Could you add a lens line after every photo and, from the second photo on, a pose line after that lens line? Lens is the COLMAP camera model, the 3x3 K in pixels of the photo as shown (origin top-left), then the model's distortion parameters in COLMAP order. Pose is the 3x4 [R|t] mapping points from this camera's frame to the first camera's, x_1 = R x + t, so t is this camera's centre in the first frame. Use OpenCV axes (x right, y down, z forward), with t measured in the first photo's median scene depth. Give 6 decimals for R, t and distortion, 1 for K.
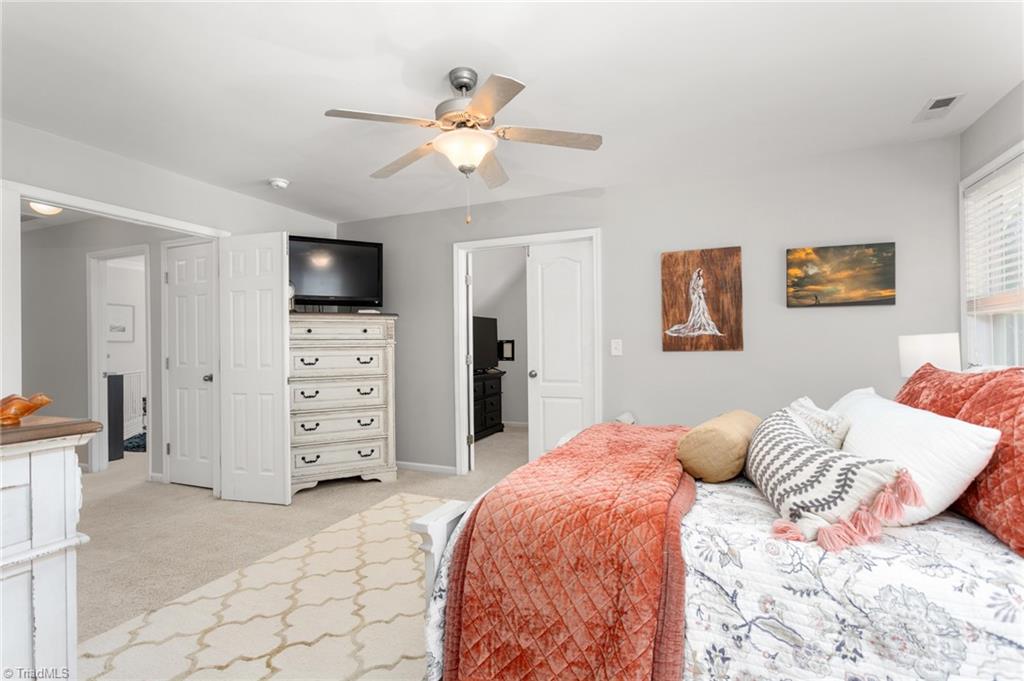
lens RADIAL K [[490.1, 0, 501.5], [0, 490.1, 346.0], [0, 0, 1]] dist [-0.001612, 0.004125]
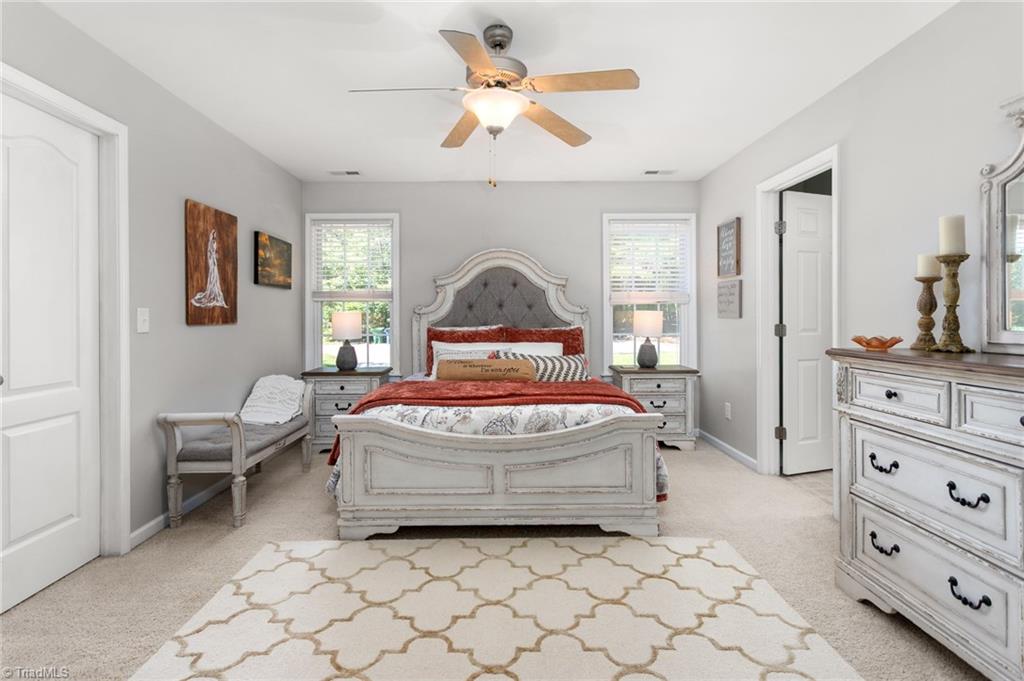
lens RADIAL K [[490.1, 0, 520.6], [0, 490.1, 322.3], [0, 0, 1]] dist [-0.001612, 0.004125]
pose [[-0.423488, -0.001298, 0.905901, -0.619175], [-0.001290, 0.999999, 0.000830, 0.004494], [-0.905901, -0.000817, -0.423489, 0.880110]]
